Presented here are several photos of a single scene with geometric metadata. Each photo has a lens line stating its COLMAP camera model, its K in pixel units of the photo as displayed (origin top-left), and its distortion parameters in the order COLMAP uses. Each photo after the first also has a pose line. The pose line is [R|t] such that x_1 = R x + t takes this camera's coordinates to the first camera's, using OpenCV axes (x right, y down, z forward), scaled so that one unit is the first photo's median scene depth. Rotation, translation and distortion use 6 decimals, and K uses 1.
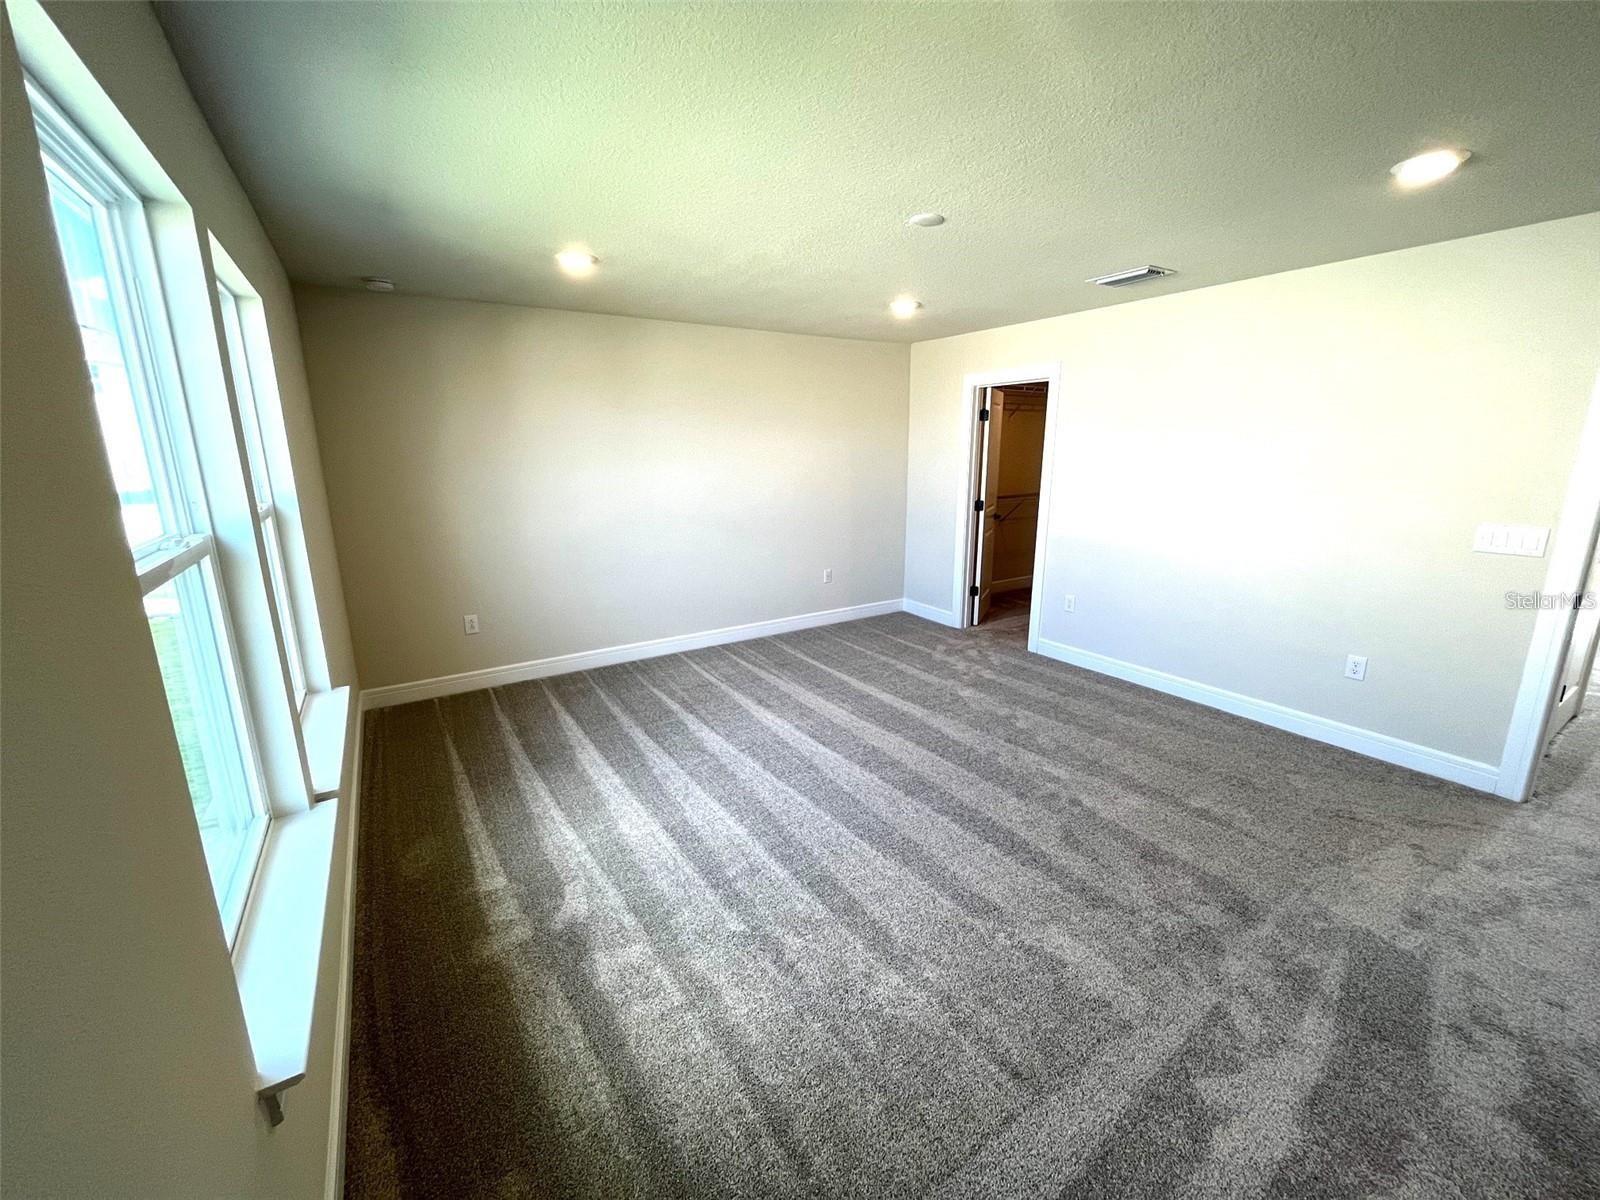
lens RADIAL K [[644.9, 0, 799.7], [0, 644.9, 602.7], [0, 0, 1]] dist [-0.002768, -0.000320]
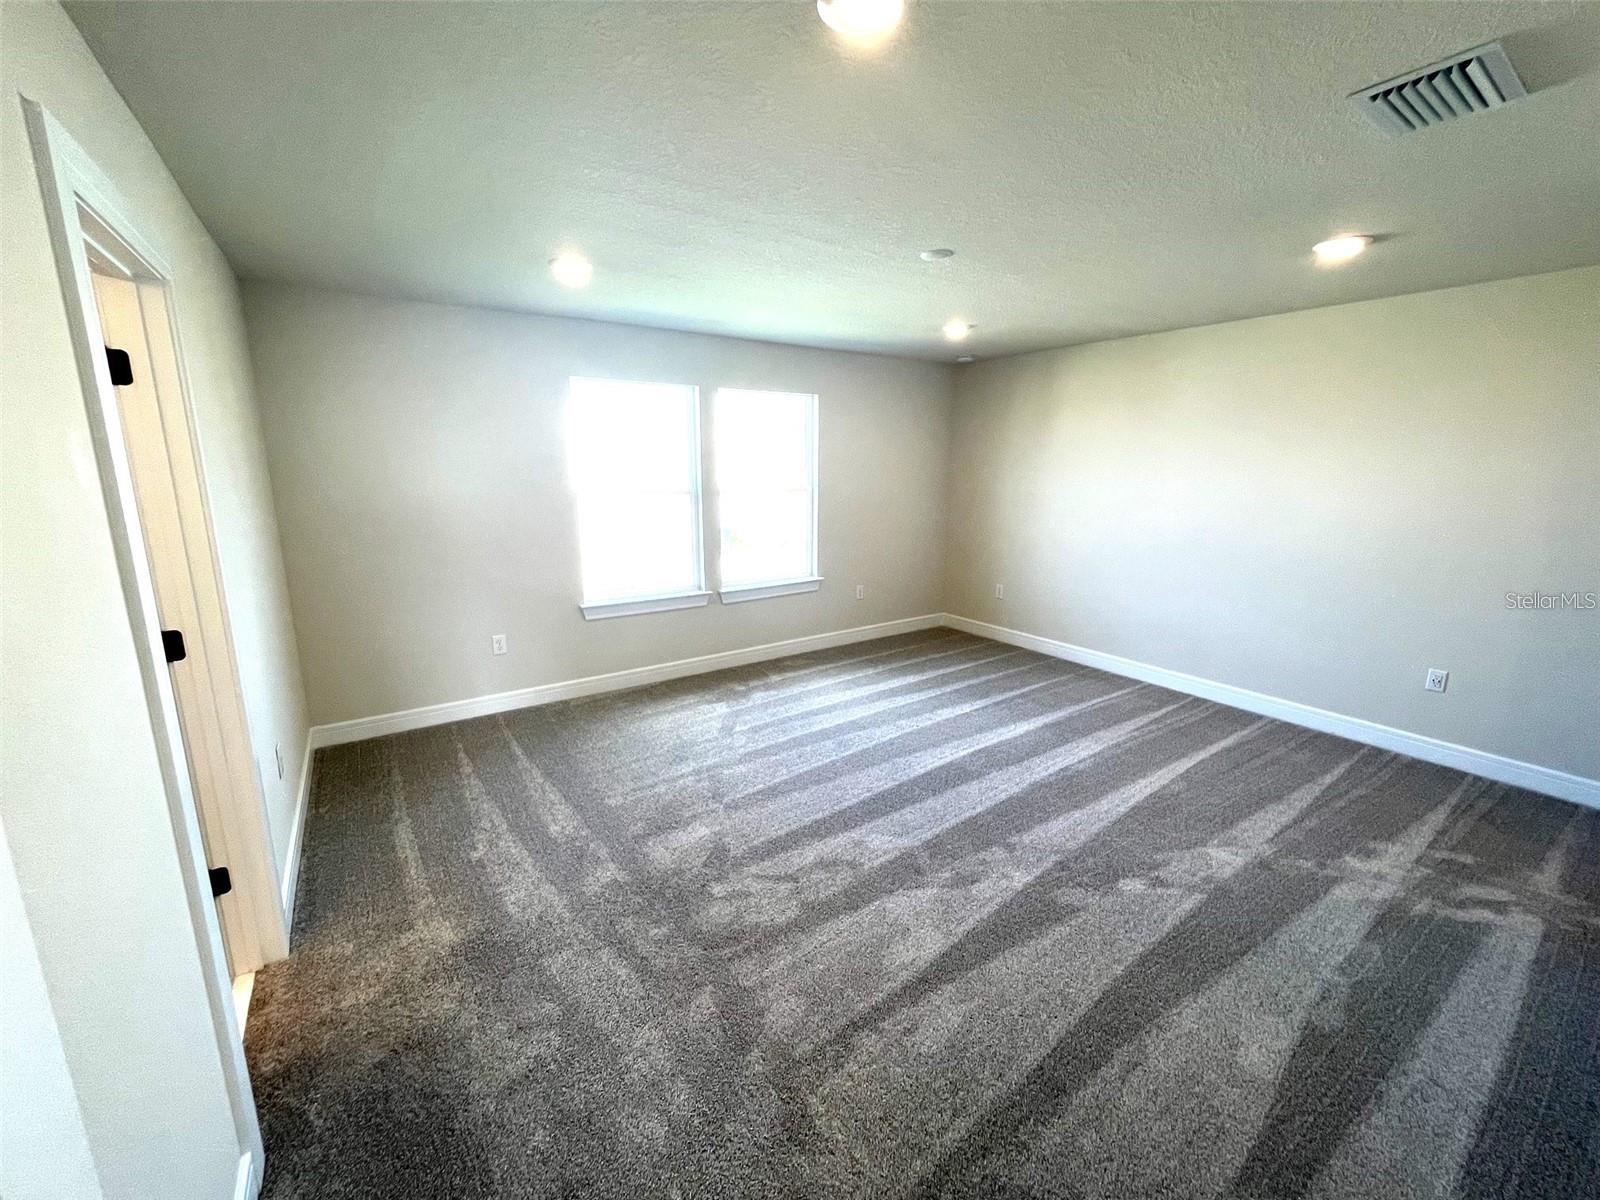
lens RADIAL K [[644.9, 0, 802.5], [0, 644.9, 591.4], [0, 0, 1]] dist [-0.002768, -0.000320]
pose [[0.035073, 0.205493, -0.978030, 0.805740], [-0.245835, 0.950336, 0.190858, -0.123154], [0.968677, 0.233740, 0.083848, 0.486056]]
